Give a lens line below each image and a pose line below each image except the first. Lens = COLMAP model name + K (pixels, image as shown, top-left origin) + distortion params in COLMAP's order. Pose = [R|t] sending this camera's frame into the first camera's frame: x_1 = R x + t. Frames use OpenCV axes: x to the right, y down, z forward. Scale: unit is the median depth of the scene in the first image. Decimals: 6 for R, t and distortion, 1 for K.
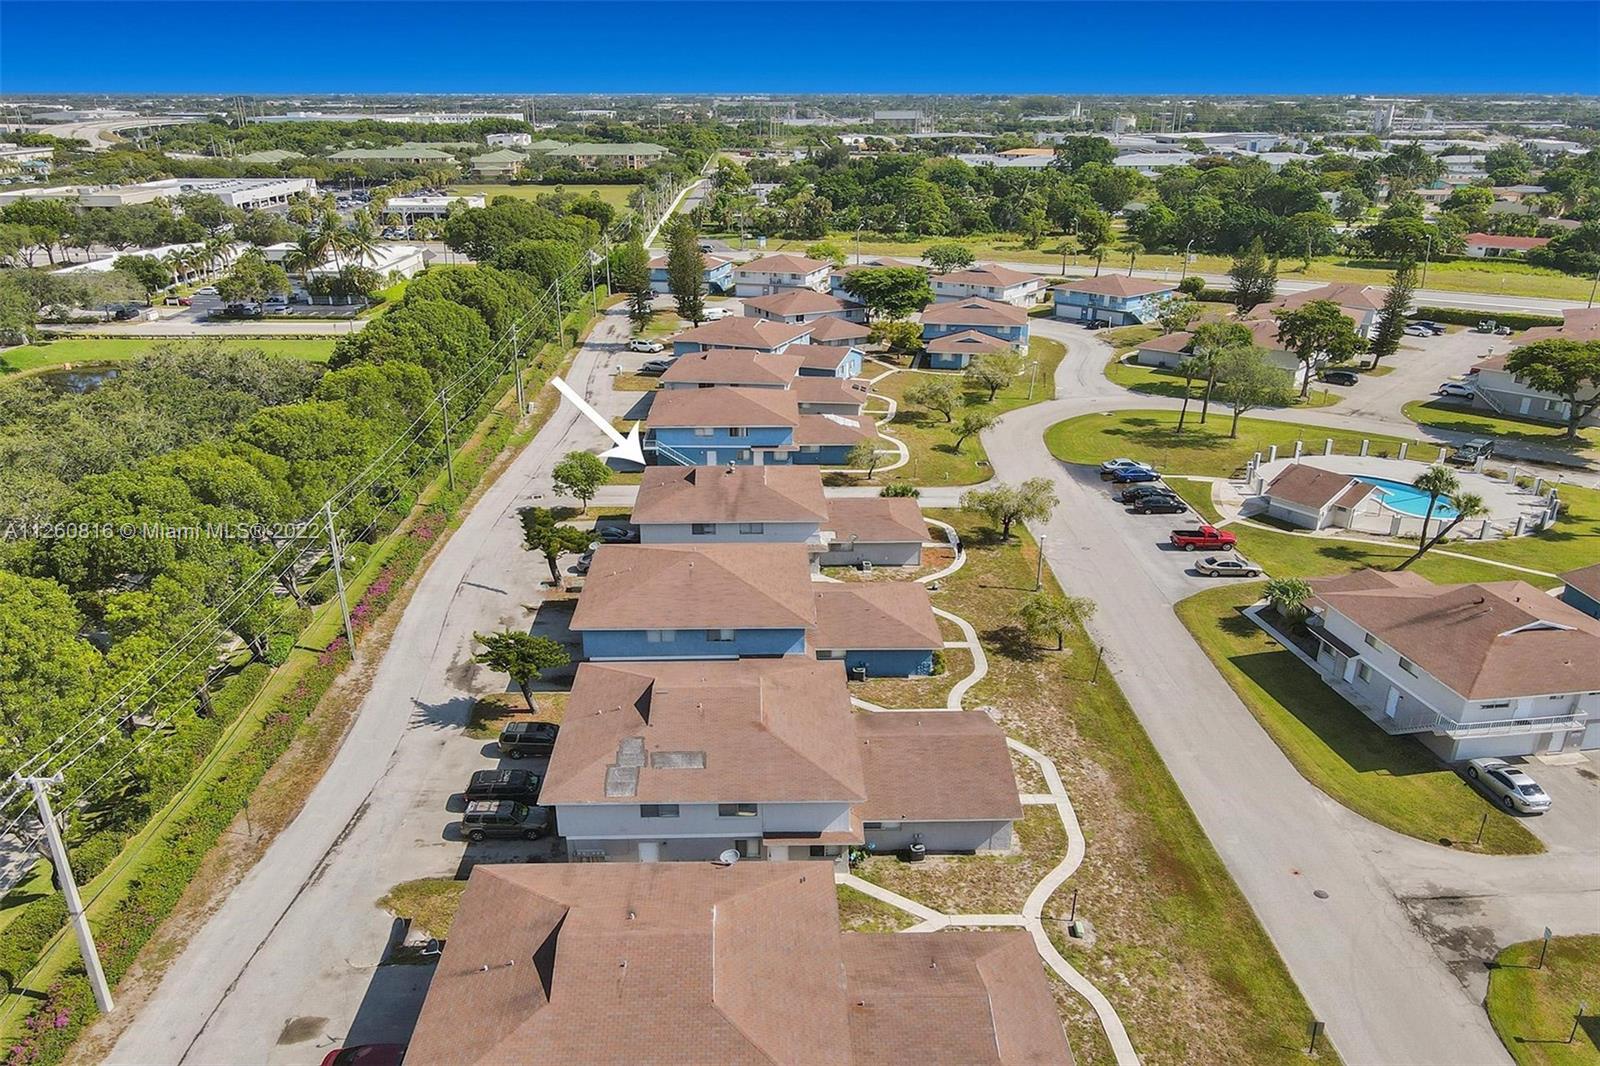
lens RADIAL K [[1212.9, 0, 800.0], [0, 1212.9, 533.0], [0, 0, 1]] dist [-0.033334, 0.095890]
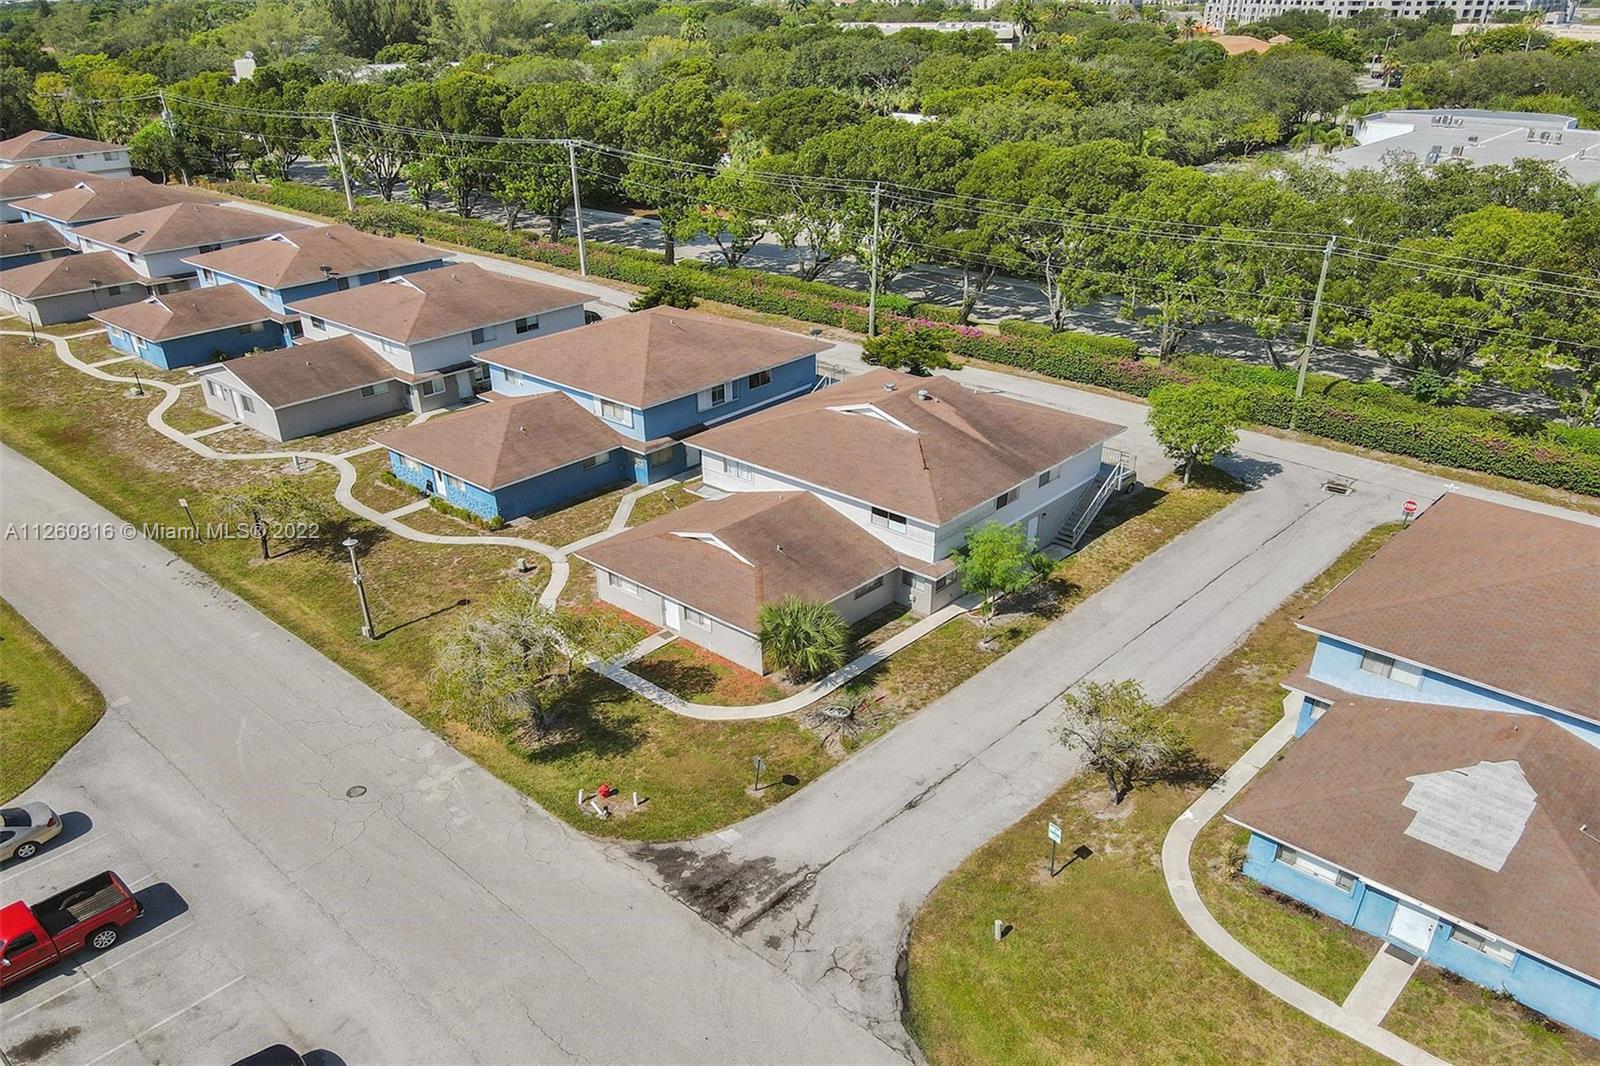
lens RADIAL K [[1230.8, 0, 807.1], [0, 1230.8, 560.1], [0, 0, 1]] dist [0.000909, 0.013394]
pose [[-0.688931, 0.326237, -0.647258, 0.240754], [-0.229510, 0.748851, 0.621729, -0.220130], [0.687531, 0.576881, -0.441032, 0.797277]]
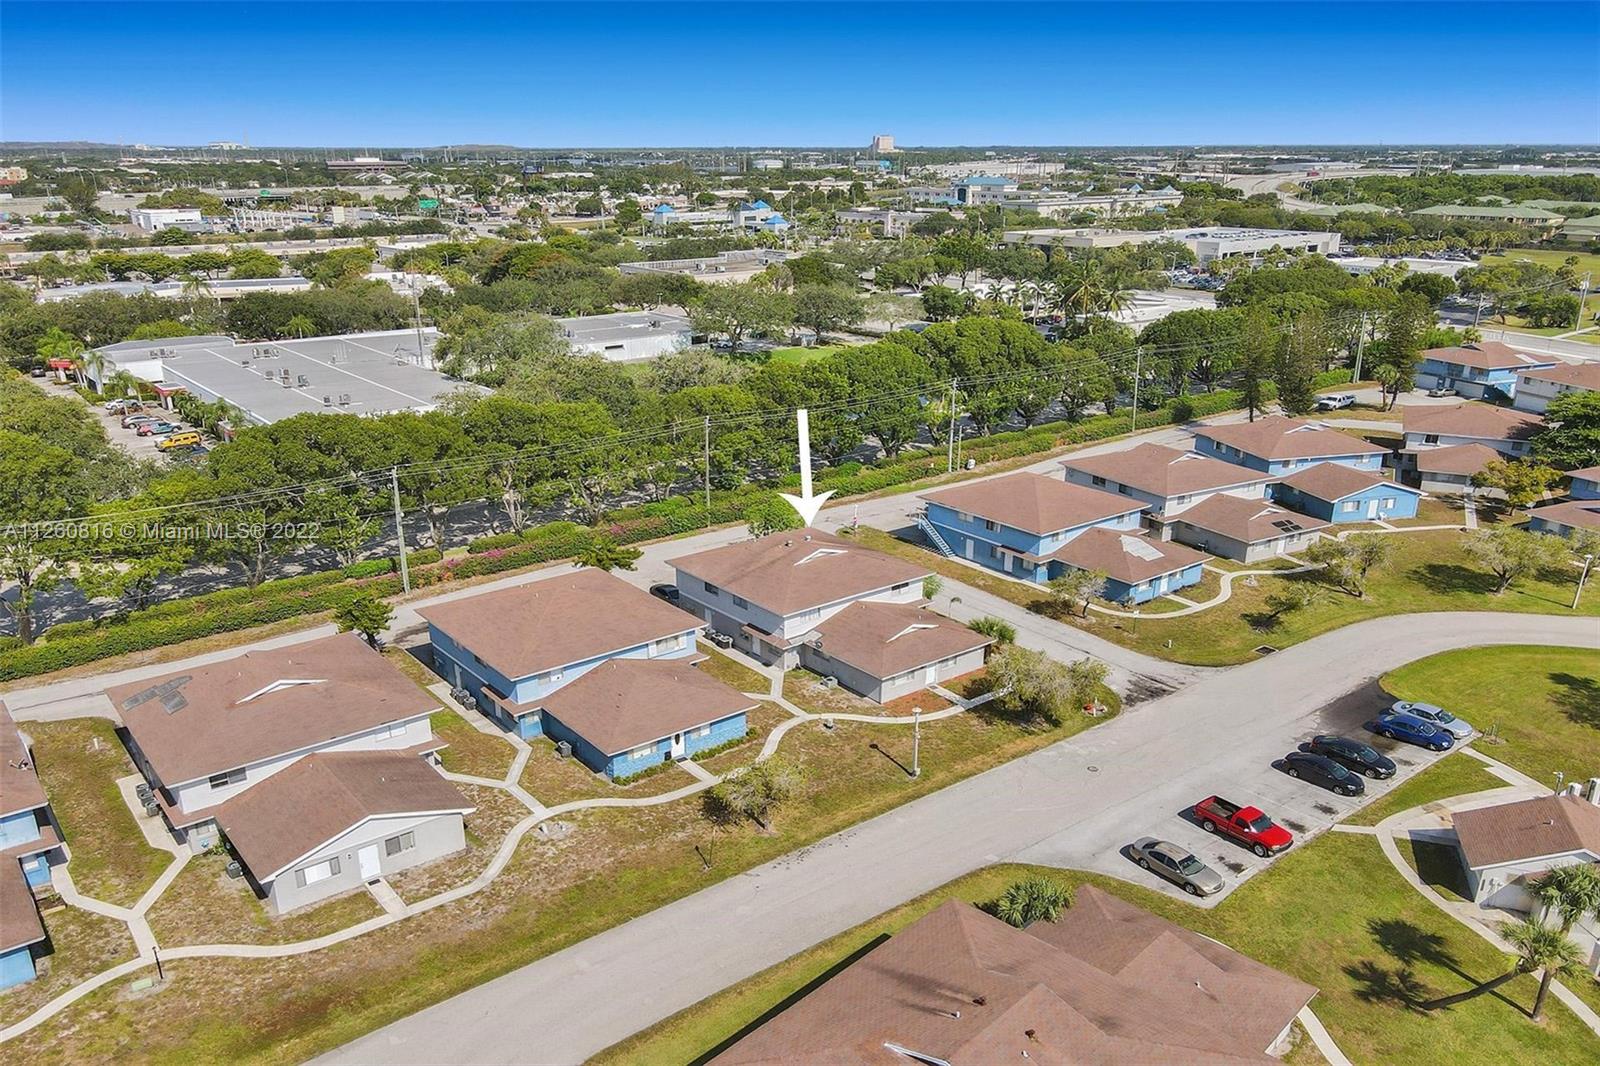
lens RADIAL K [[1249.6, 0, 800.0], [0, 1249.6, 533.0], [0, 0, 1]] dist [0.008167, 0.006020]
pose [[0.613626, 0.240395, -0.752112, 0.423911], [-0.273550, 0.958261, 0.083104, -0.088877], [0.740698, 0.154746, 0.653774, 0.224675]]
